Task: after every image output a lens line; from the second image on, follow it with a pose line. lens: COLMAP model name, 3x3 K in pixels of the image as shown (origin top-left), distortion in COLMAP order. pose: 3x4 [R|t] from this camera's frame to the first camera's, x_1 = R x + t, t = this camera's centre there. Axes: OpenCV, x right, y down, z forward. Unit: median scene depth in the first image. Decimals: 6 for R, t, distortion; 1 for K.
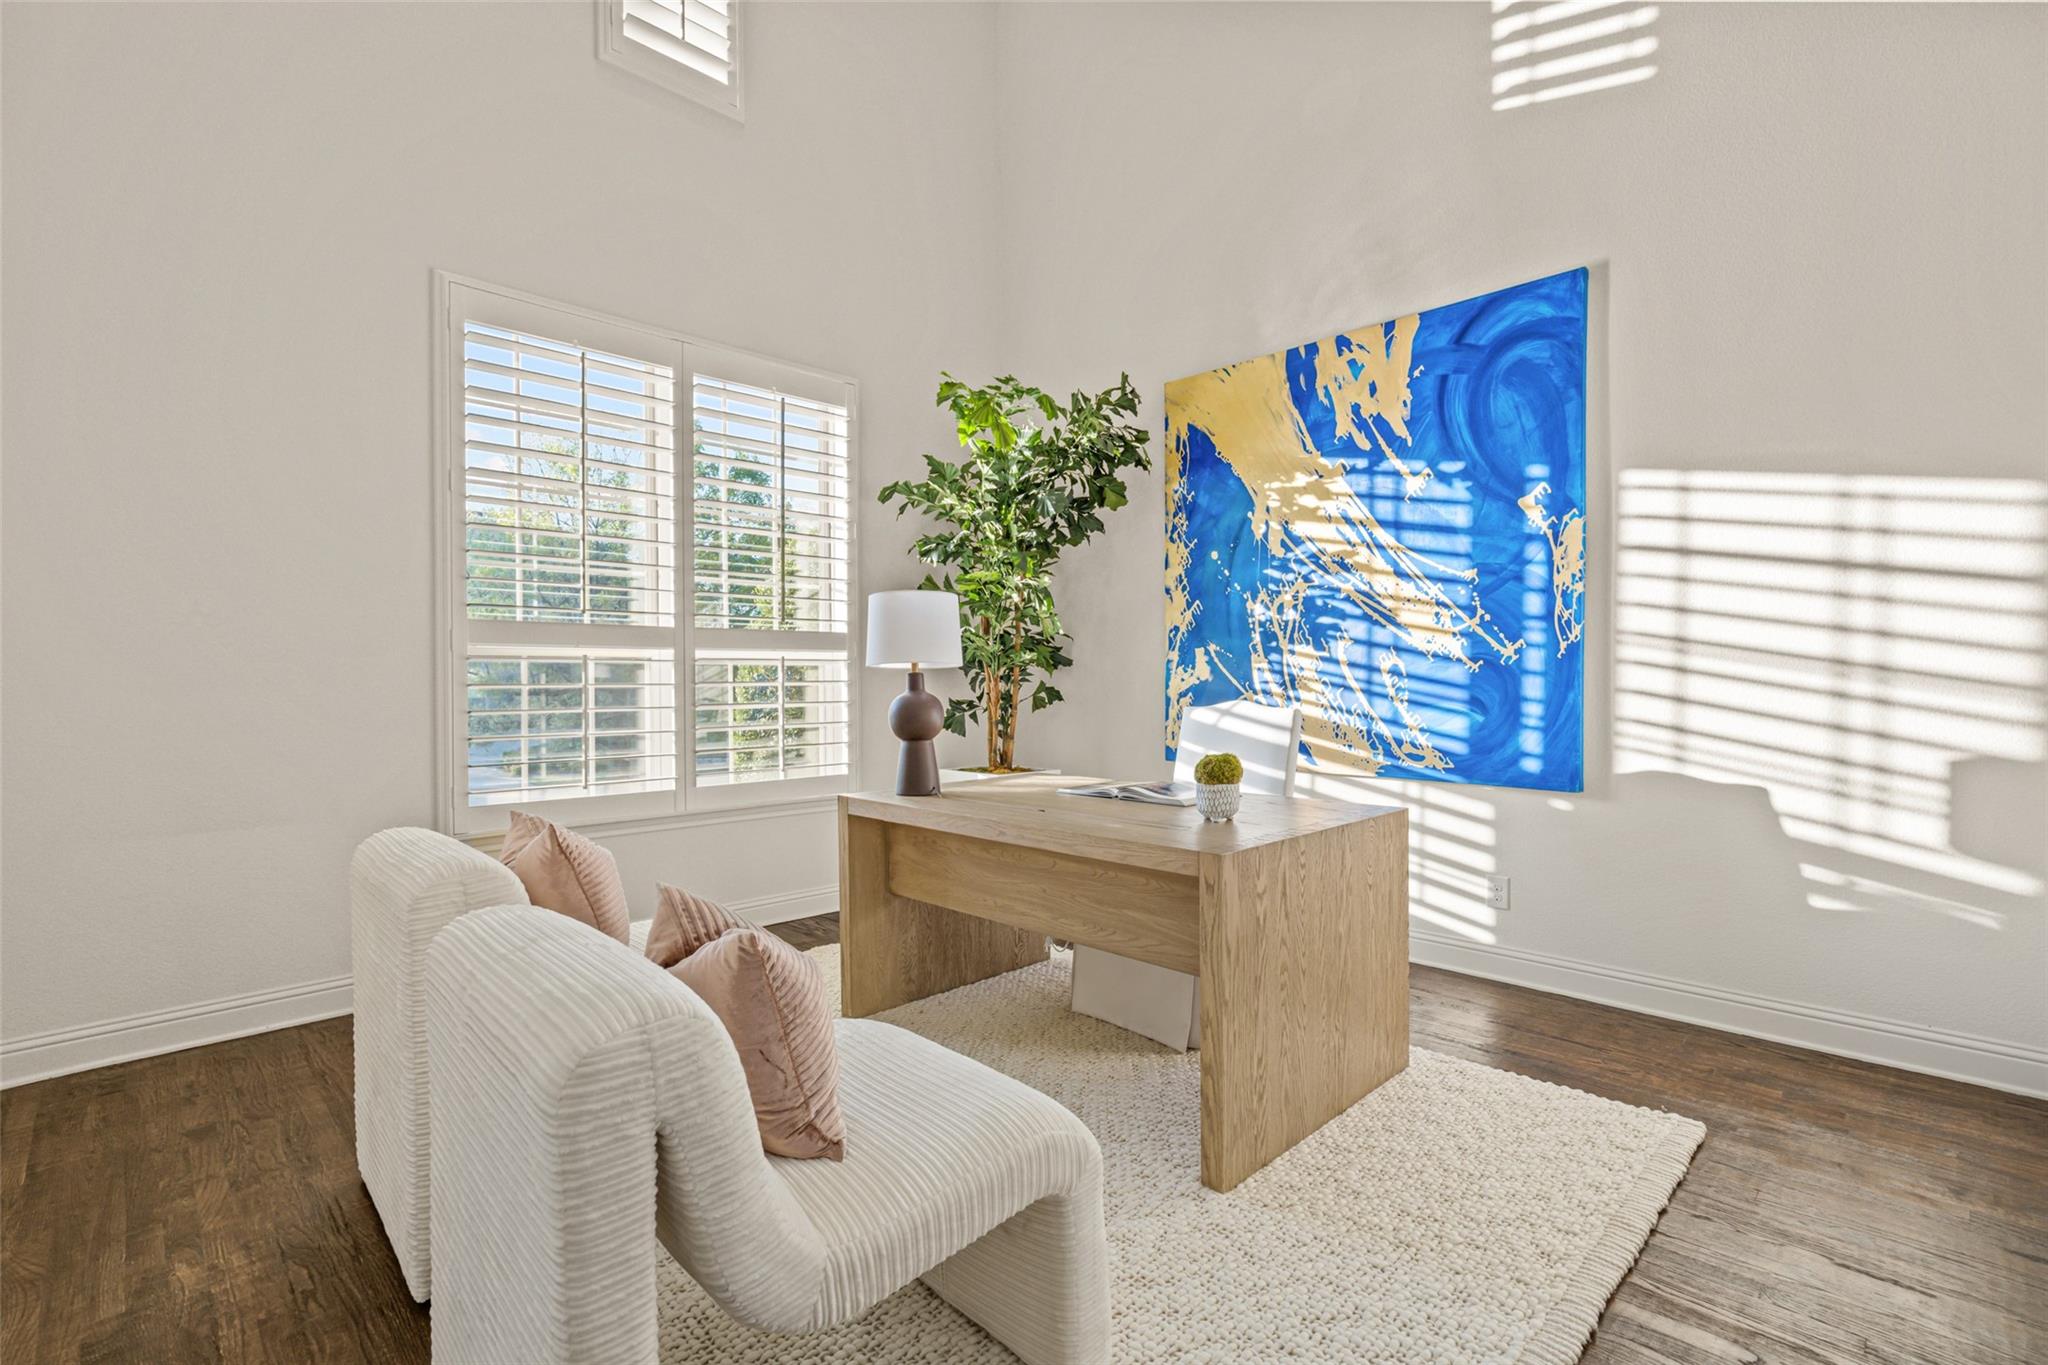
lens RADIAL K [[917.5, 0, 1024.8], [0, 917.5, 678.2], [0, 0, 1]] dist [0.001313, 0.000212]
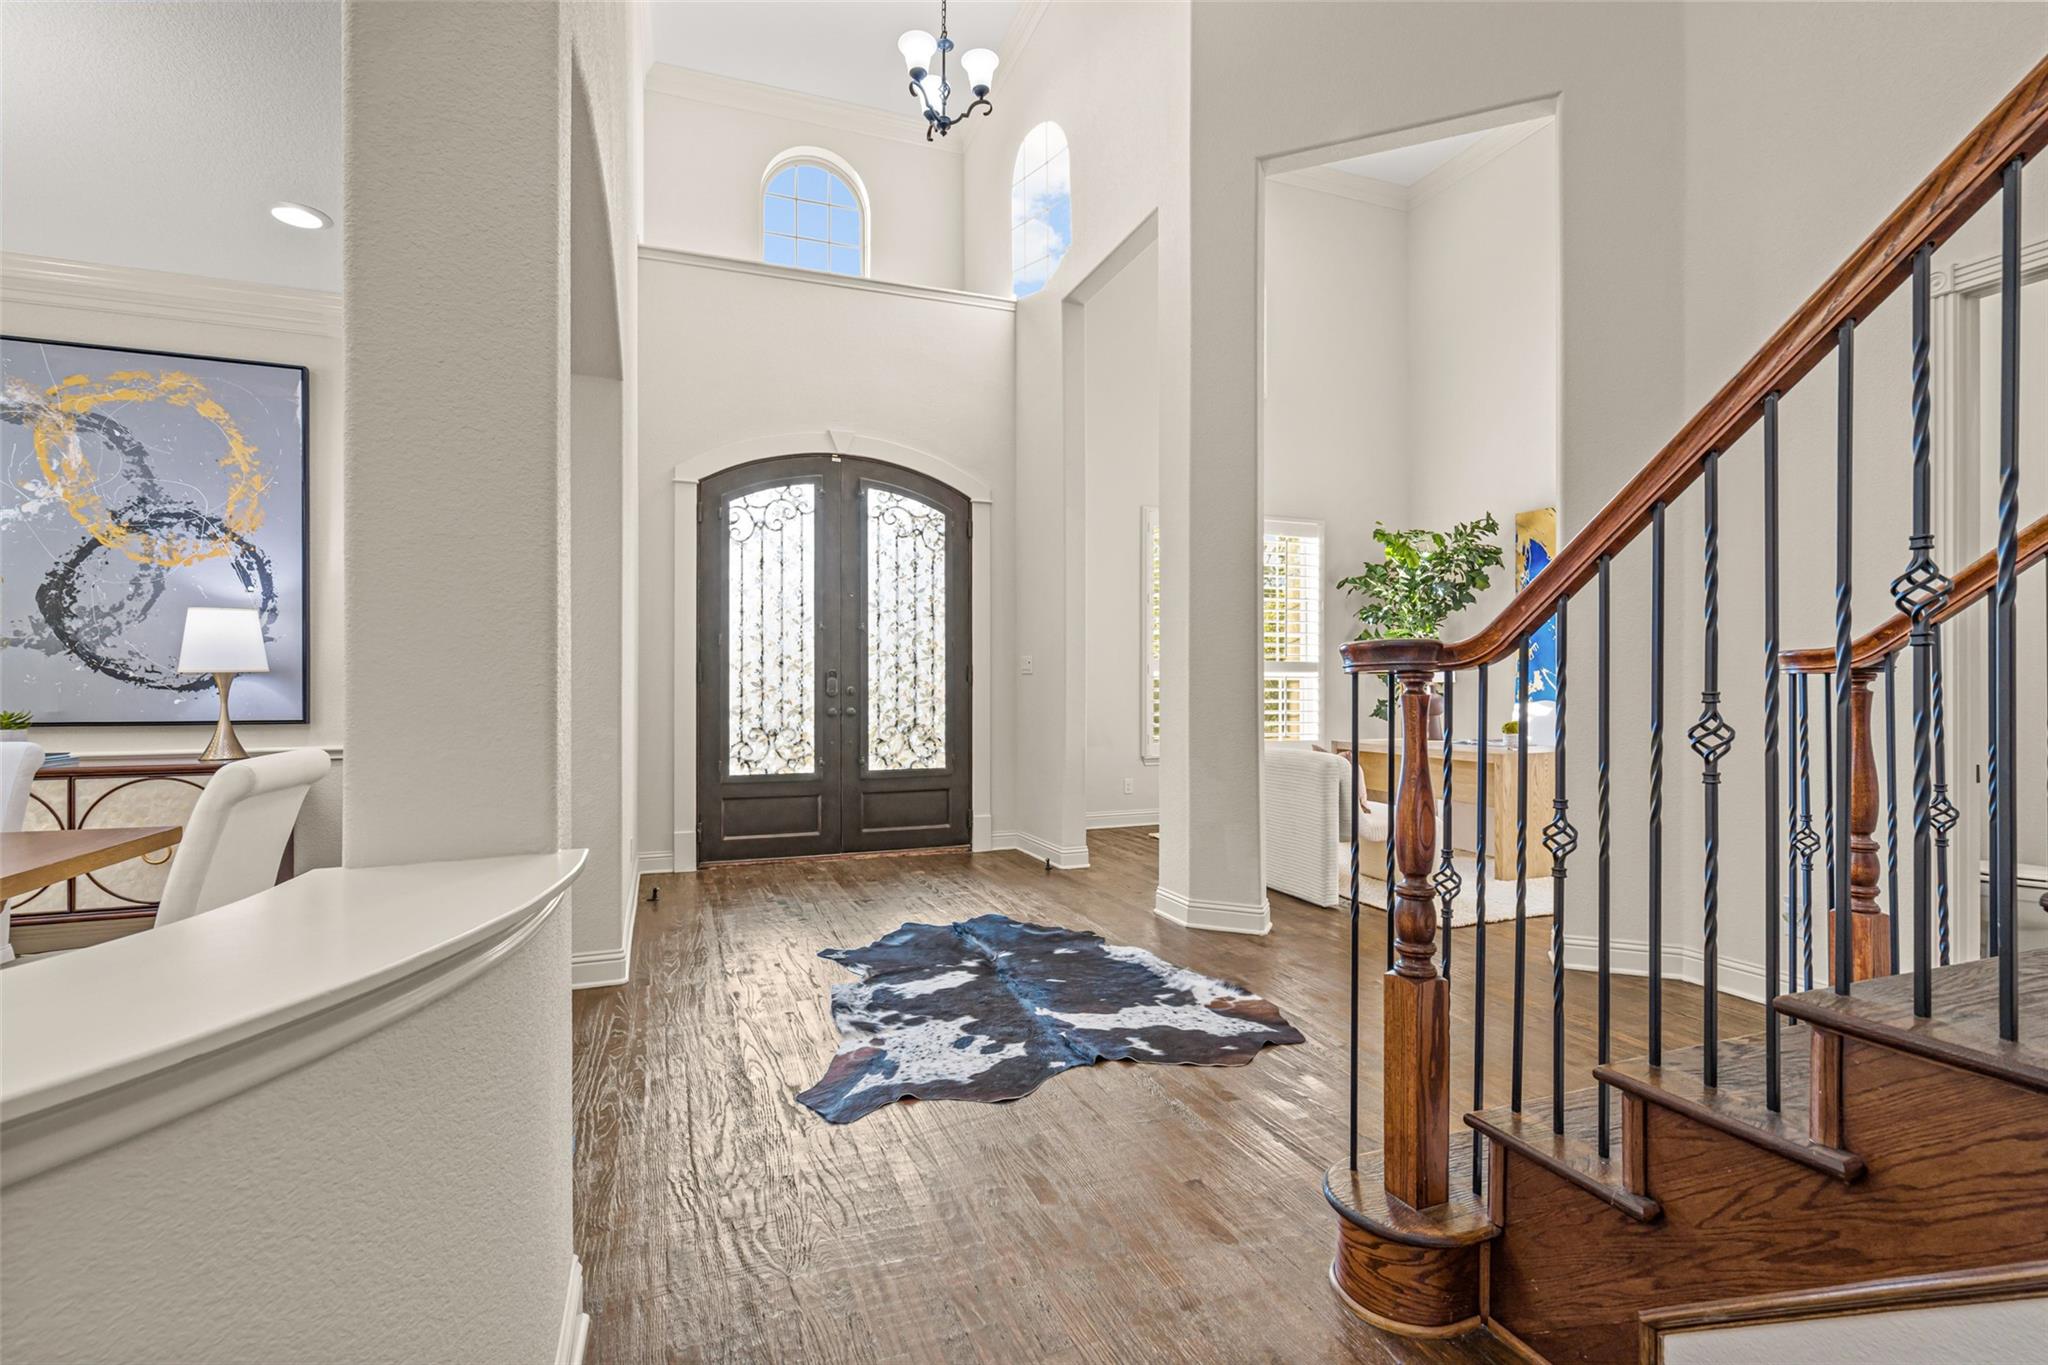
lens RADIAL K [[917.5, 0, 1016.7], [0, 917.5, 673.8], [0, 0, 1]] dist [0.001313, 0.000212]
pose [[0.910827, 0.000255, -0.412789, 0.013126], [-0.003465, 0.999969, -0.007029, -0.011951], [0.412774, 0.007833, 0.910800, -0.929206]]
